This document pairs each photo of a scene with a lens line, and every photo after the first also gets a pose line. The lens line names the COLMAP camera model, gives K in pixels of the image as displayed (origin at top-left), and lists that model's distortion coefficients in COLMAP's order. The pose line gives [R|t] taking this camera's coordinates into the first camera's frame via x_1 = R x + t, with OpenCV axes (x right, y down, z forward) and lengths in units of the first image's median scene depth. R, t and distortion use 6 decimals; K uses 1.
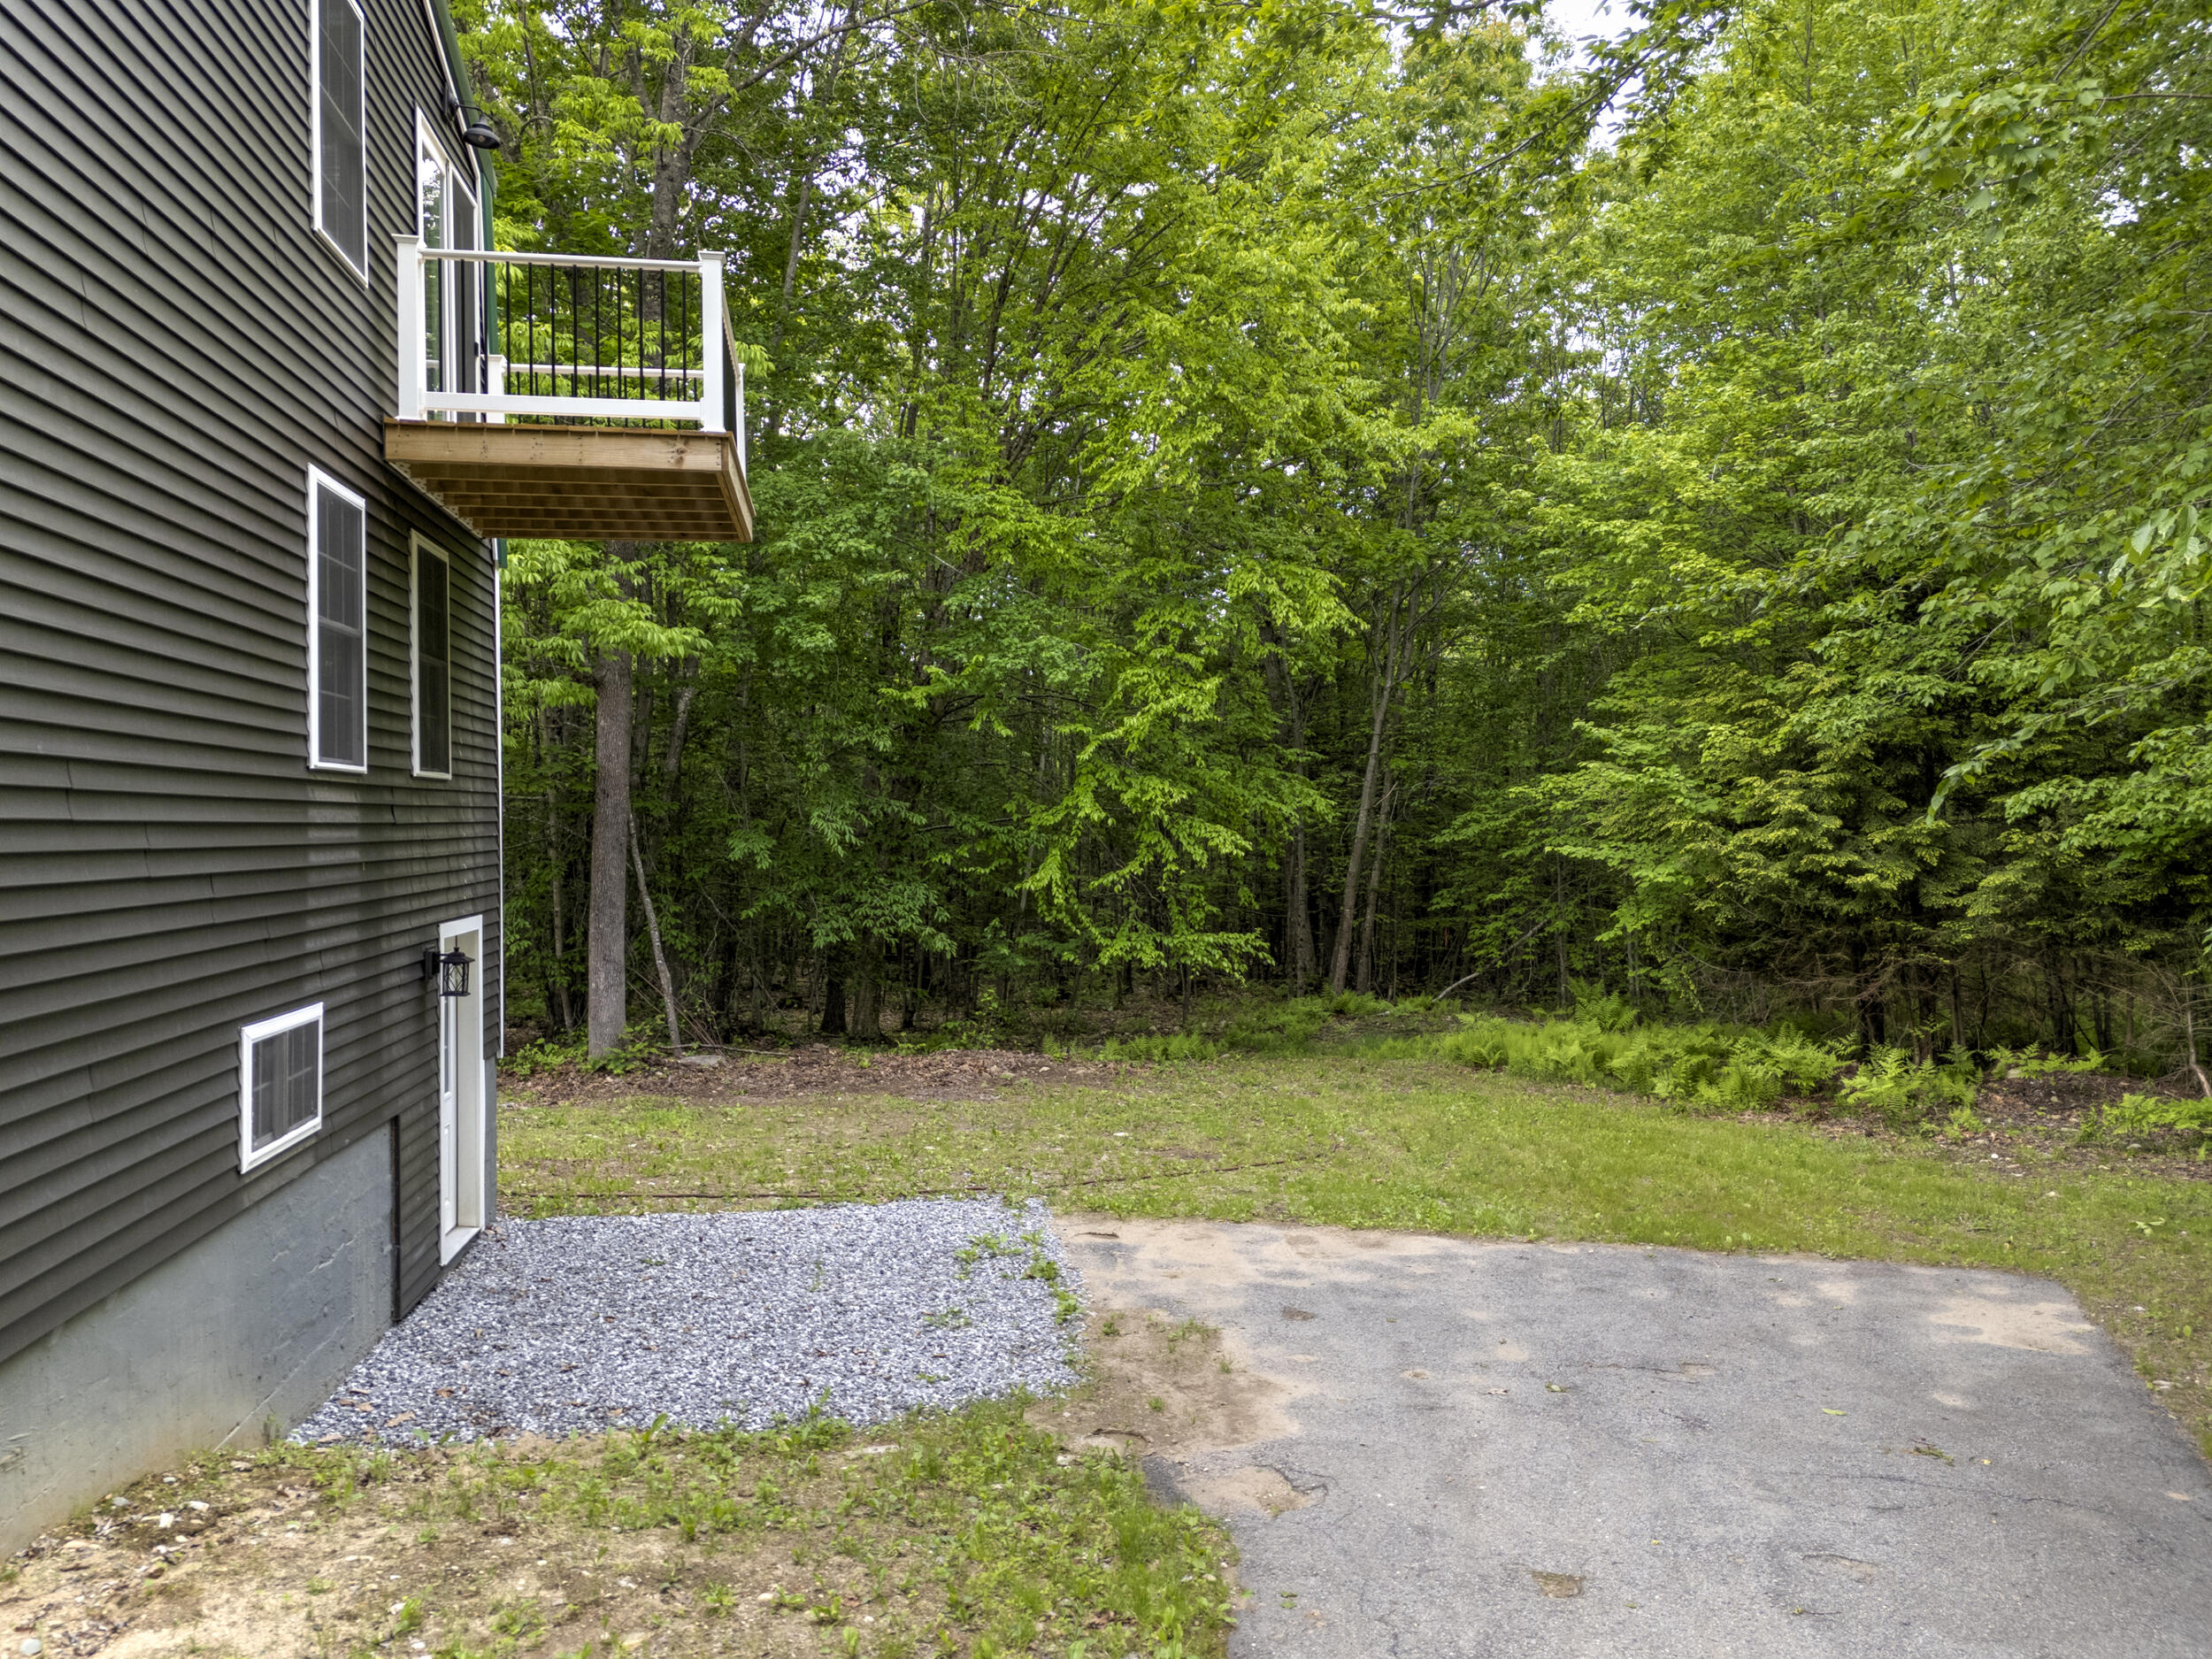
lens RADIAL K [[1683.6, 0, 1110.6], [0, 1683.6, 824.5], [0, 0, 1]] dist [0.026850, -0.005335]
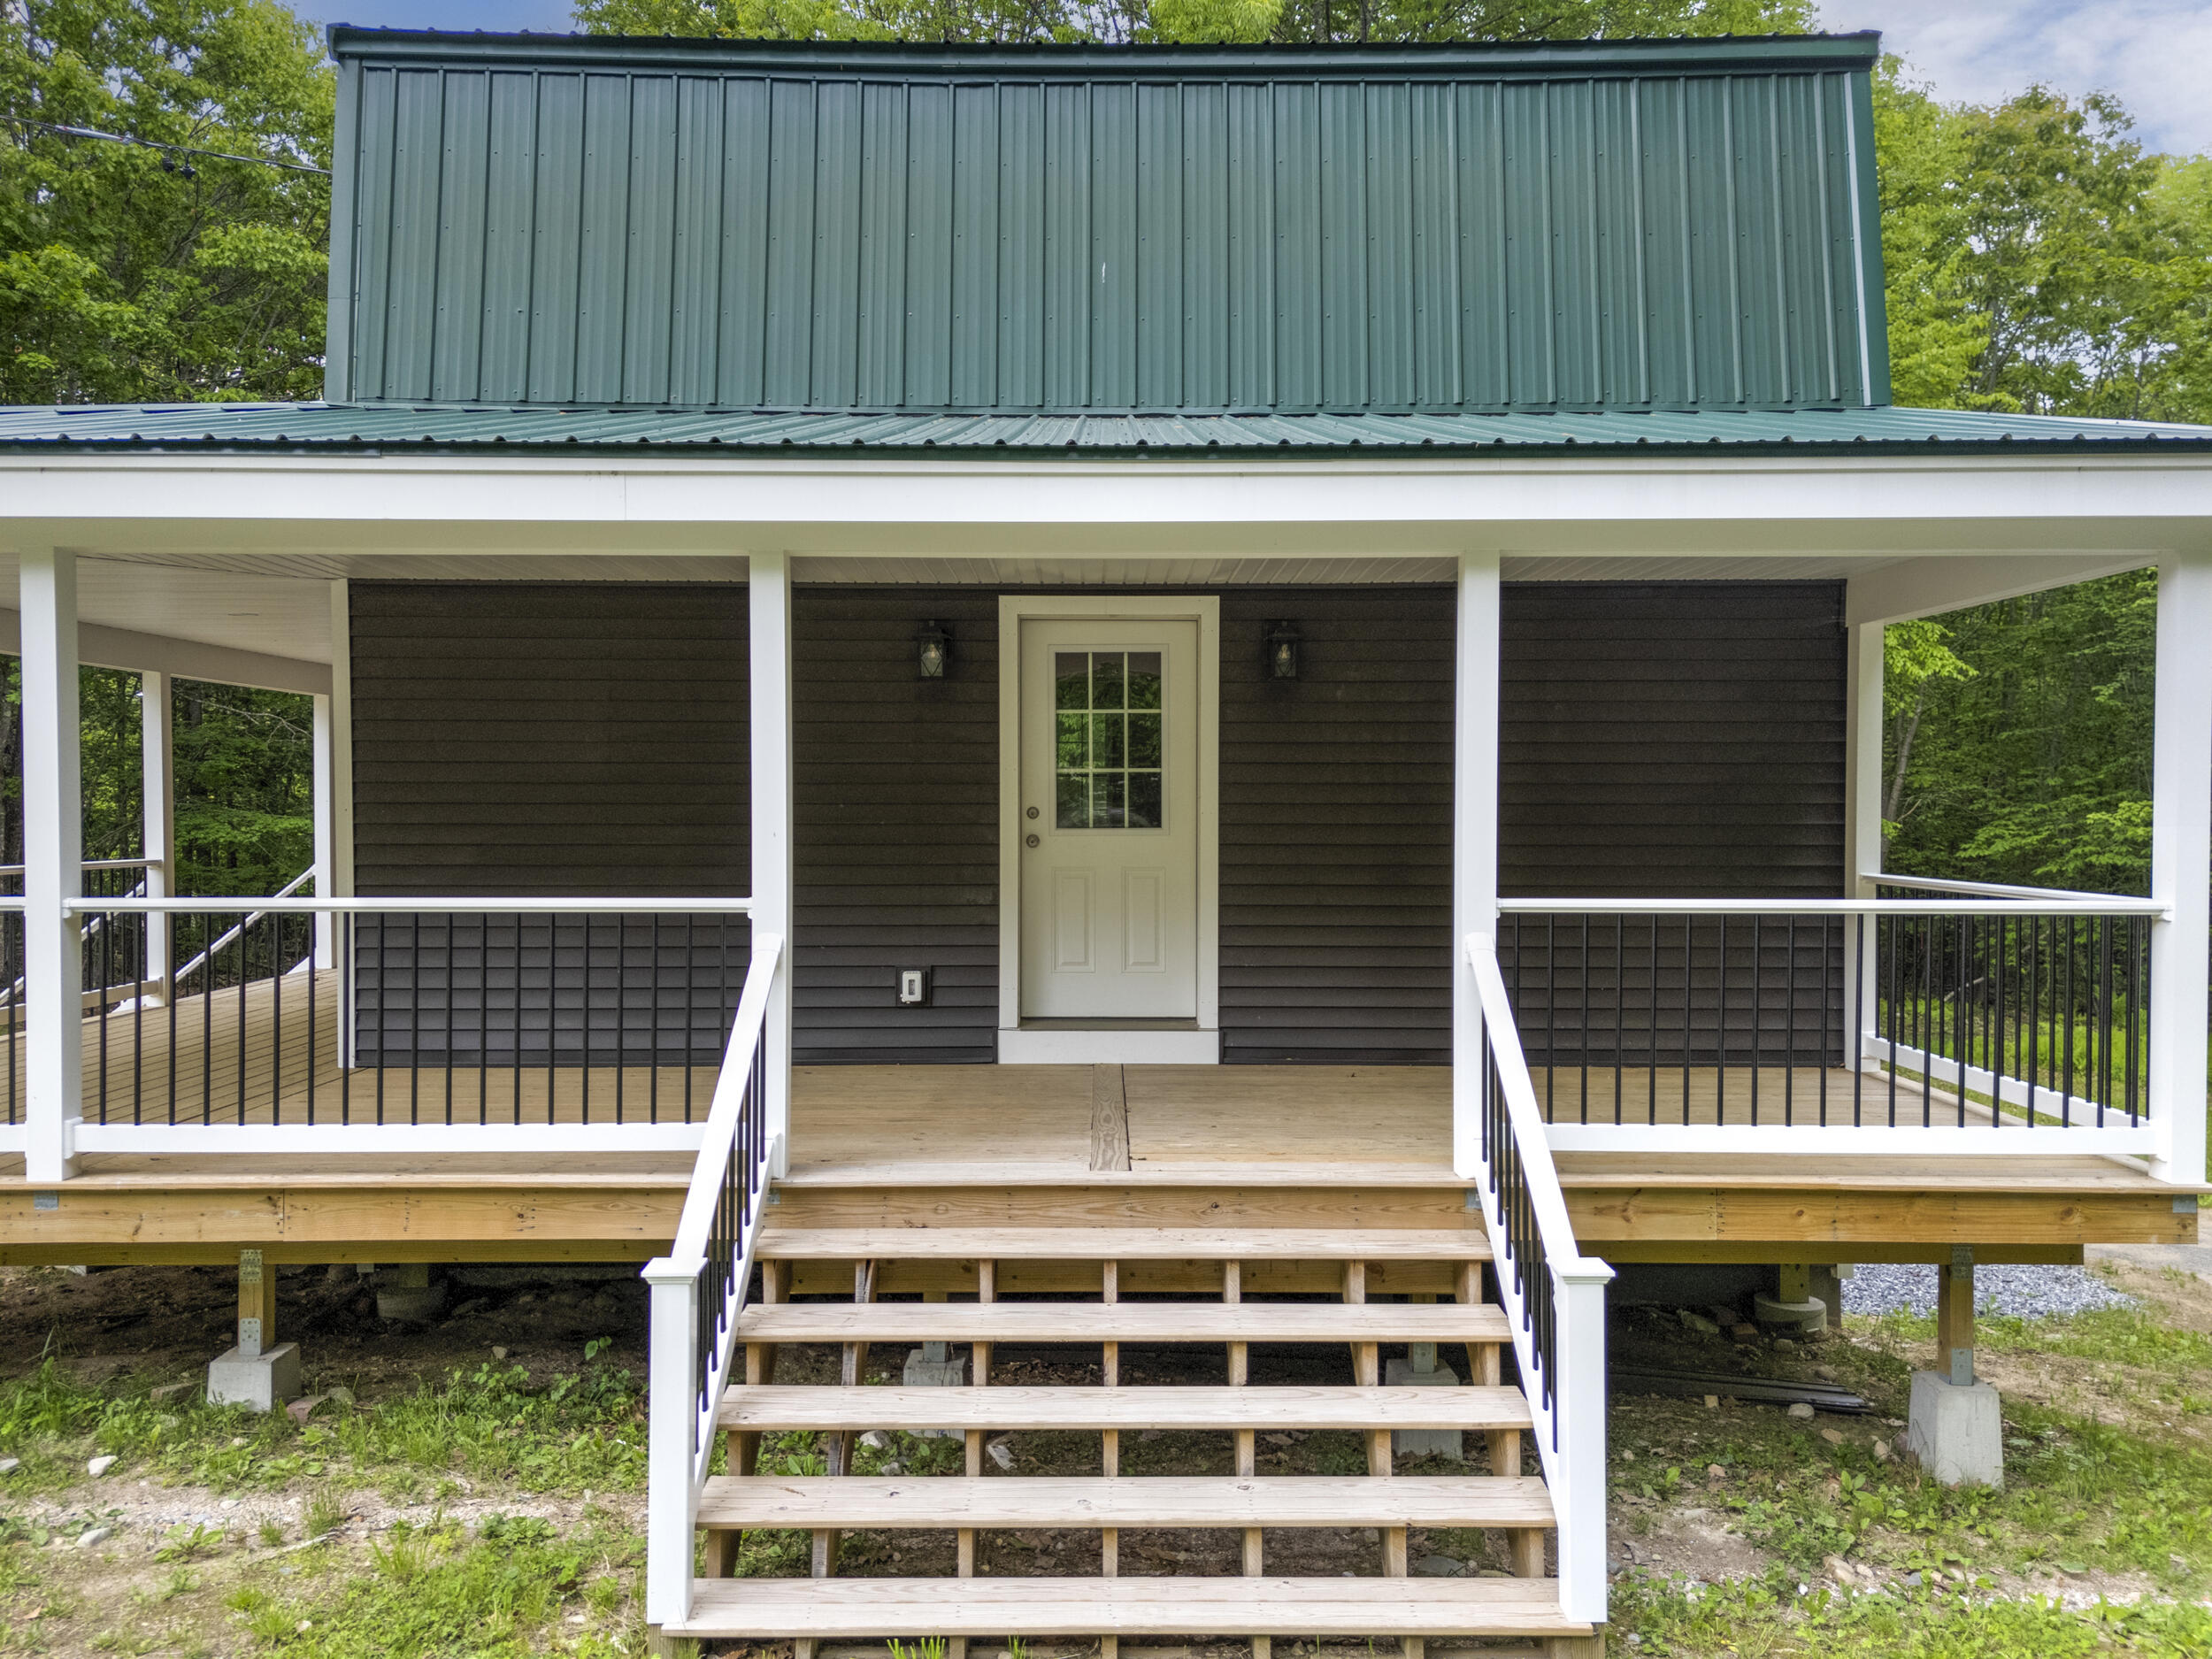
lens RADIAL K [[1683.6, 0, 1110.6], [0, 1683.6, 824.5], [0, 0, 1]] dist [0.026850, -0.005335]
pose [[0.989027, 0.006398, -0.147598, -0.275550], [-0.004532, 0.999906, 0.012975, -0.033182], [0.147667, -0.012164, 0.988962, -0.210675]]
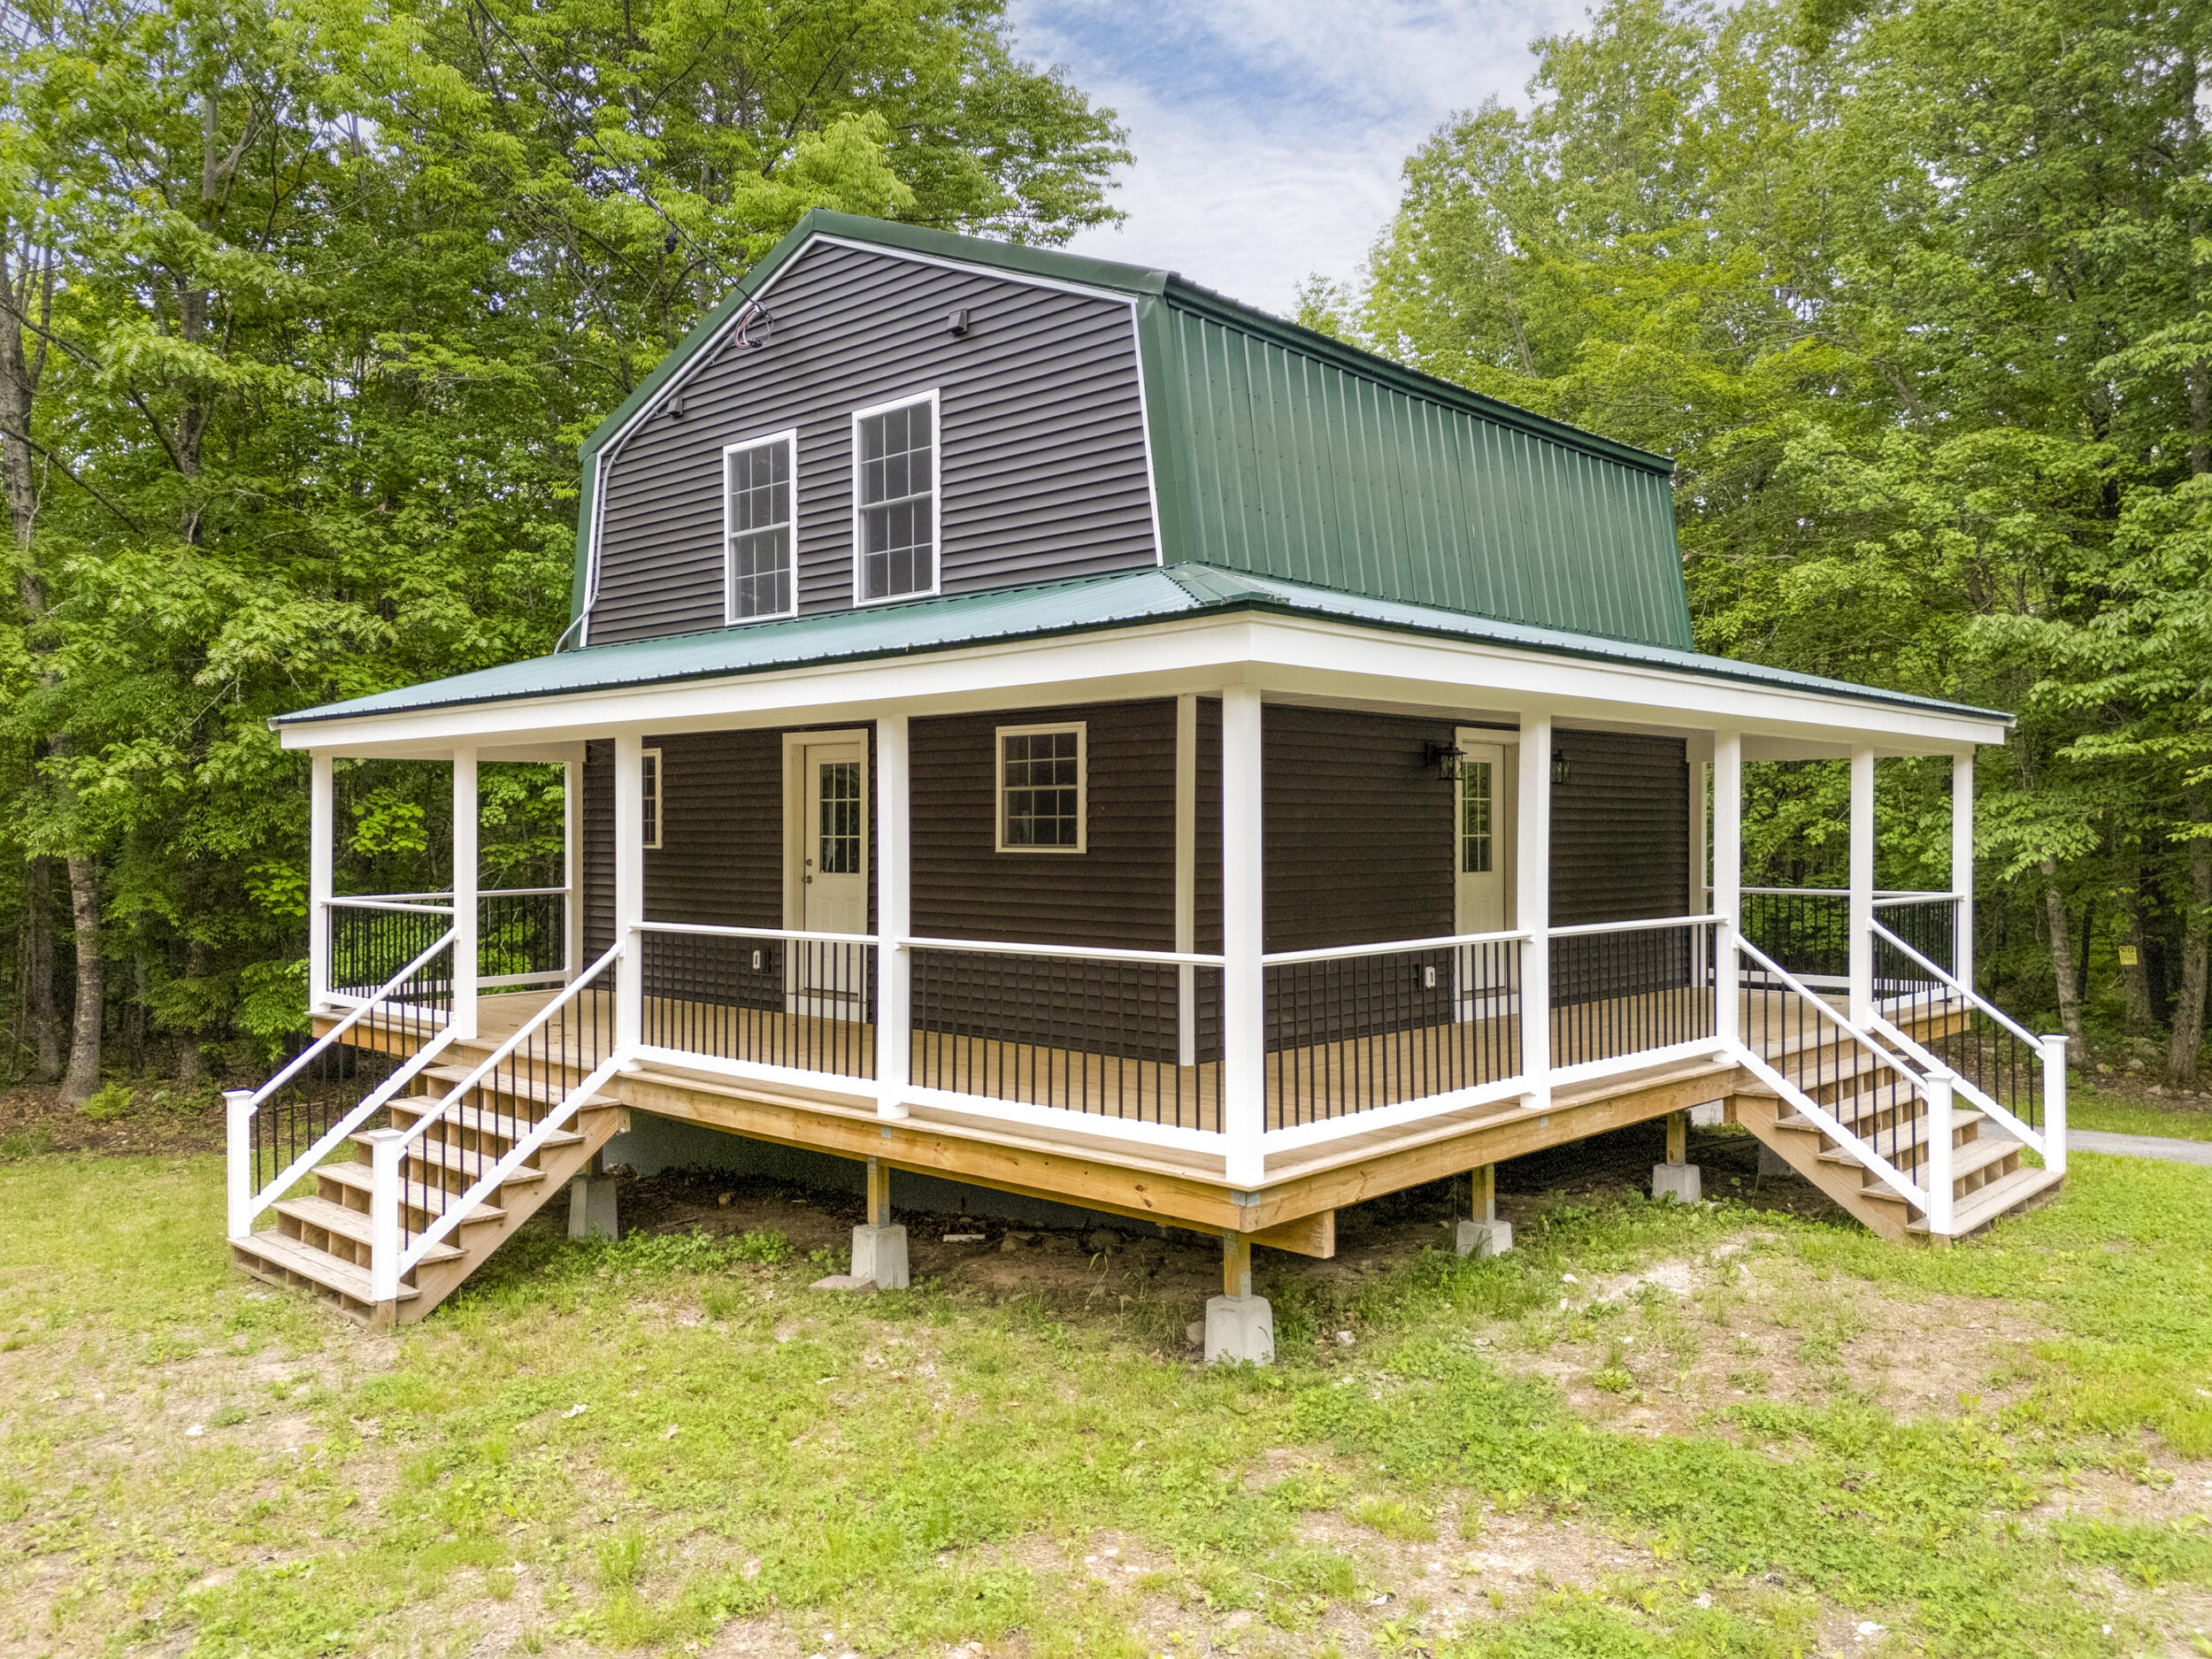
lens RADIAL K [[1683.6, 0, 1110.6], [0, 1683.6, 824.5], [0, 0, 1]] dist [0.026850, -0.005335]
pose [[0.790790, 0.007066, 0.612047, -0.879143], [-0.004331, 0.999973, -0.005949, -0.041116], [-0.612073, 0.002054, 0.790799, -0.241927]]
